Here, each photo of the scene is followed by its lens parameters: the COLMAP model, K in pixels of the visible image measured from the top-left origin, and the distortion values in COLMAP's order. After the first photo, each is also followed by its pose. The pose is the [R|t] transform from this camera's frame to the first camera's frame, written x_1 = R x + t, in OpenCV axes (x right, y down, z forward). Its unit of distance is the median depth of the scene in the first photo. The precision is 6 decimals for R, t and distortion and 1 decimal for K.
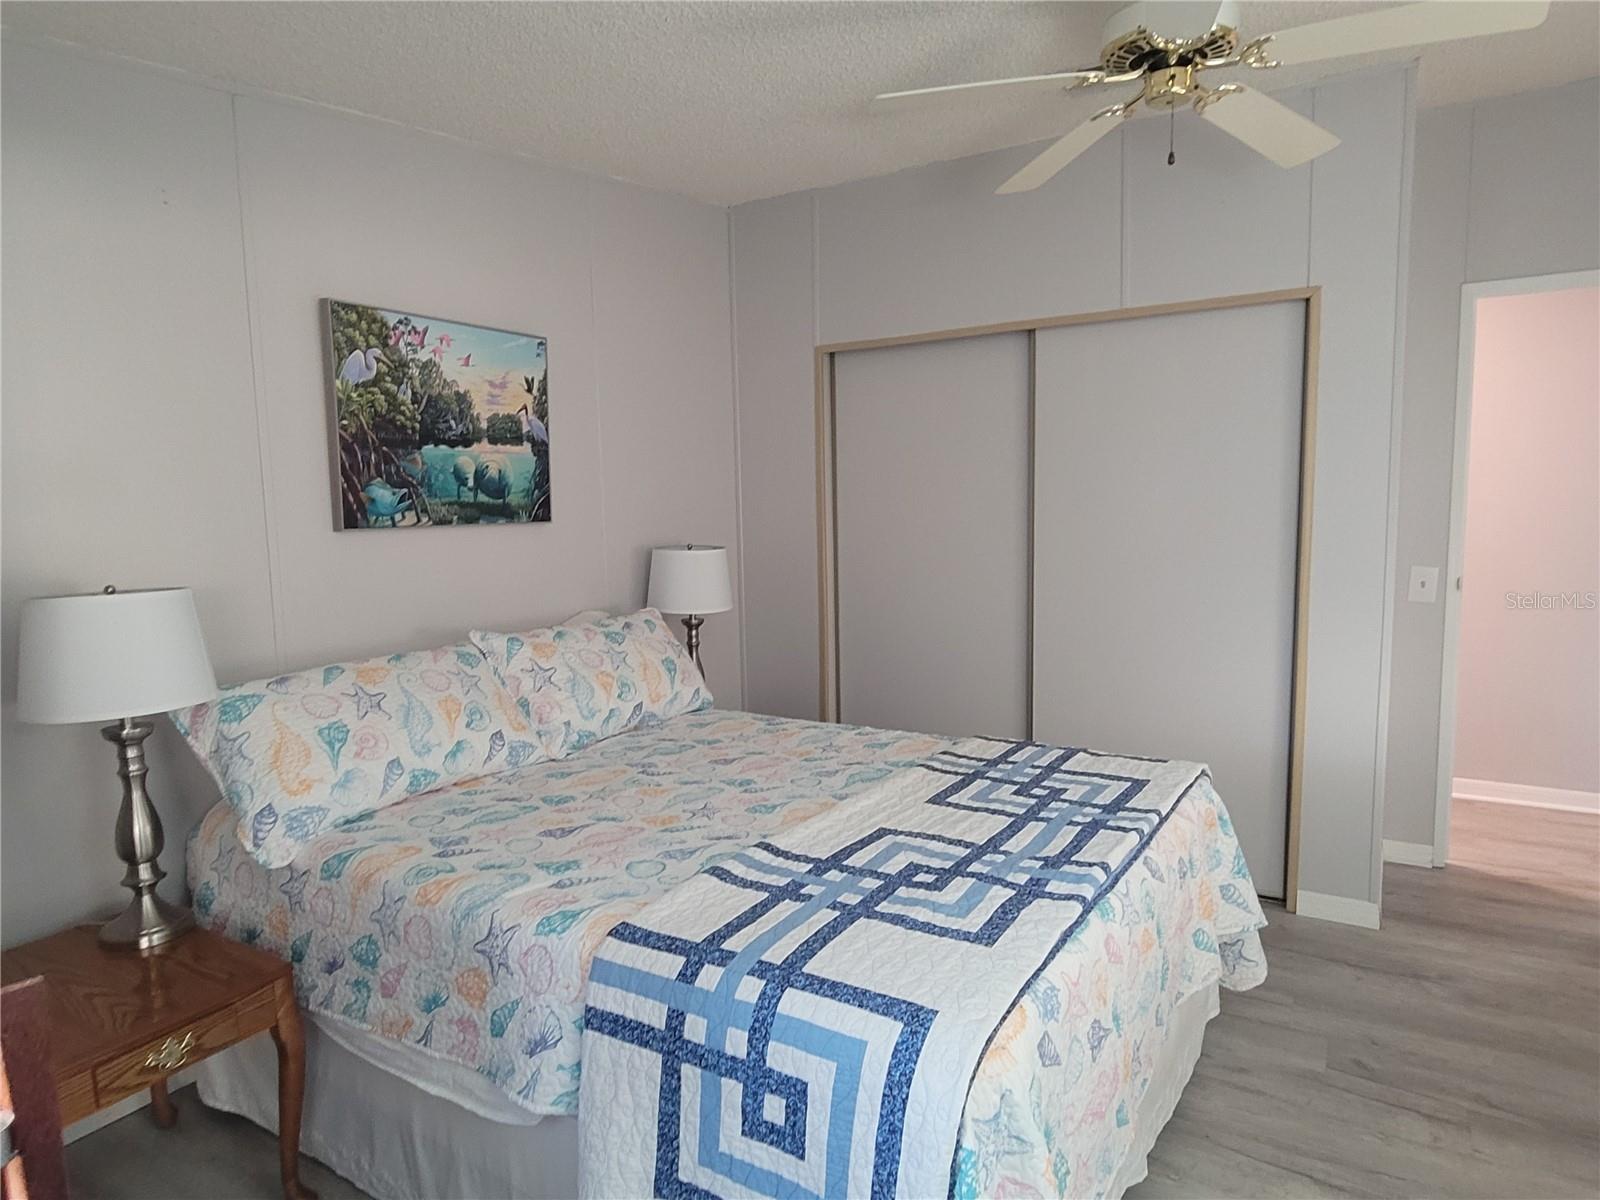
lens RADIAL K [[946.4, 0, 798.9], [0, 946.4, 604.4], [0, 0, 1]] dist [-0.000987, -0.003589]
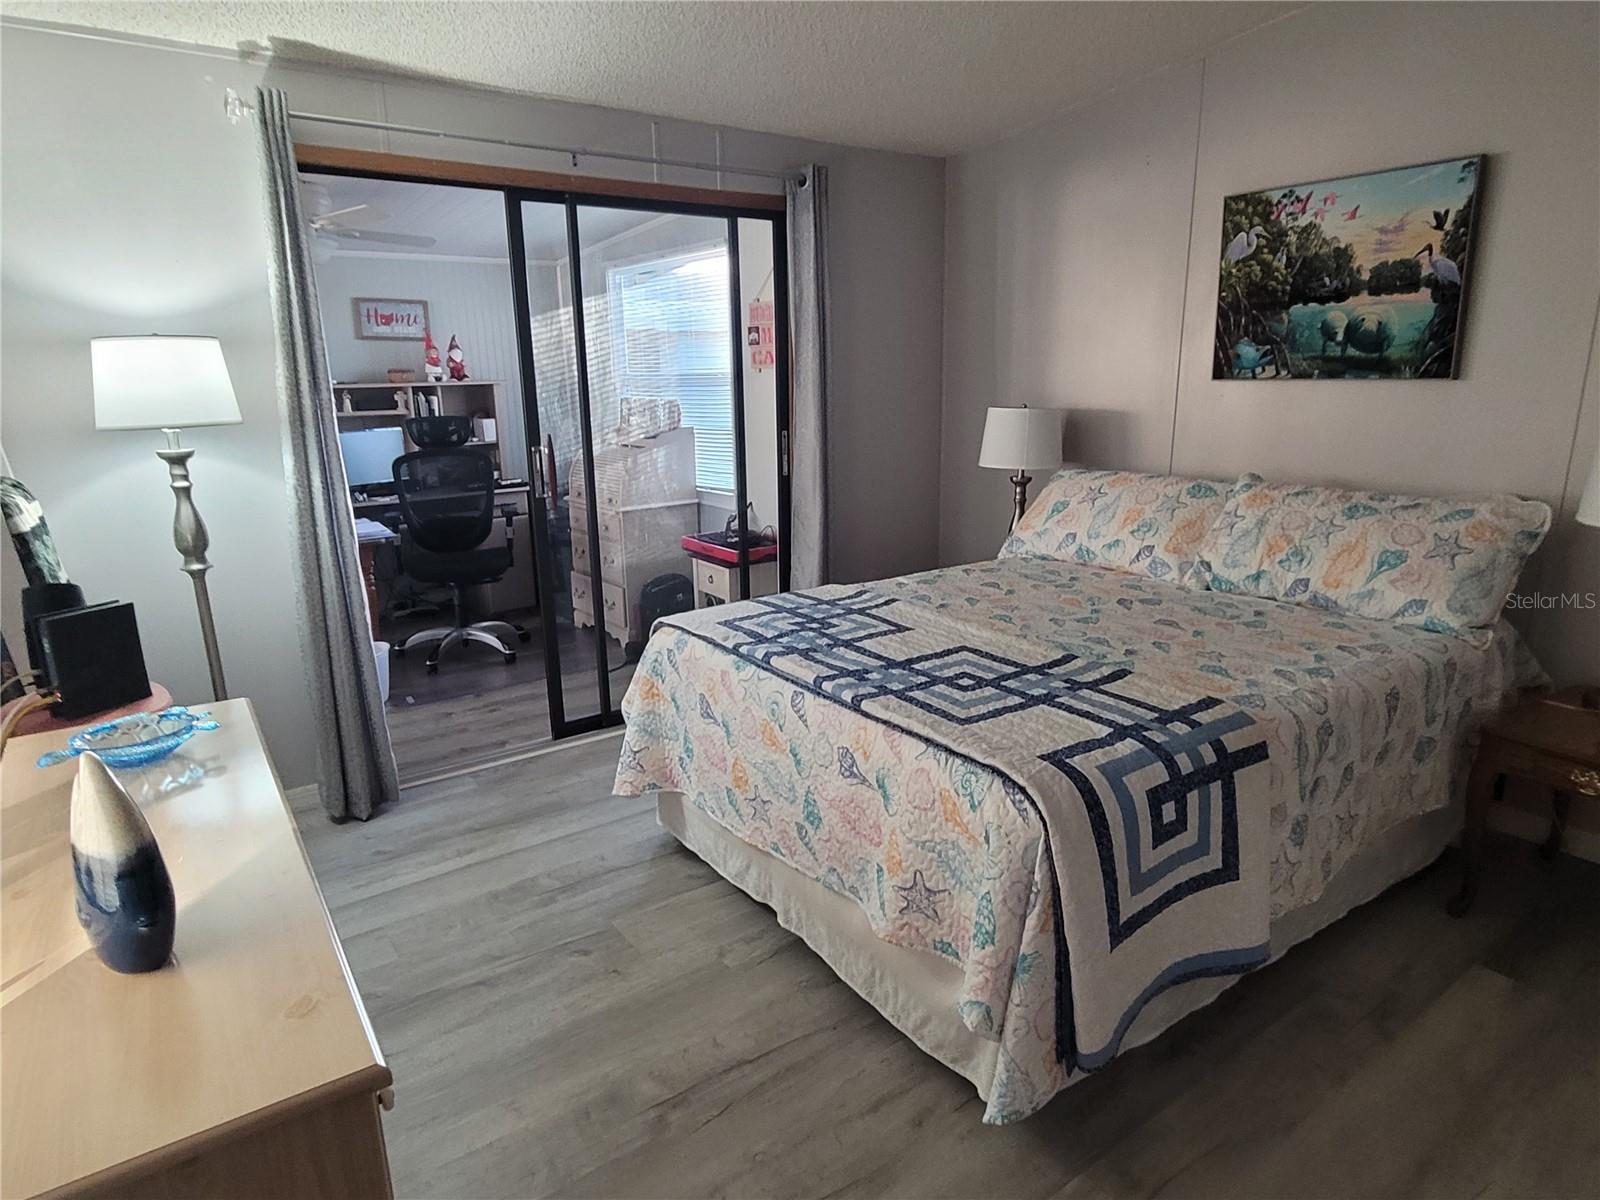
lens RADIAL K [[946.4, 0, 807.5], [0, 946.4, 596.8], [0, 0, 1]] dist [-0.000987, -0.003589]
pose [[-0.373994, 0.241743, -0.895371, 0.911015], [-0.073120, 0.954740, 0.288314, -0.119822], [0.924544, 0.173297, -0.339391, 0.913704]]
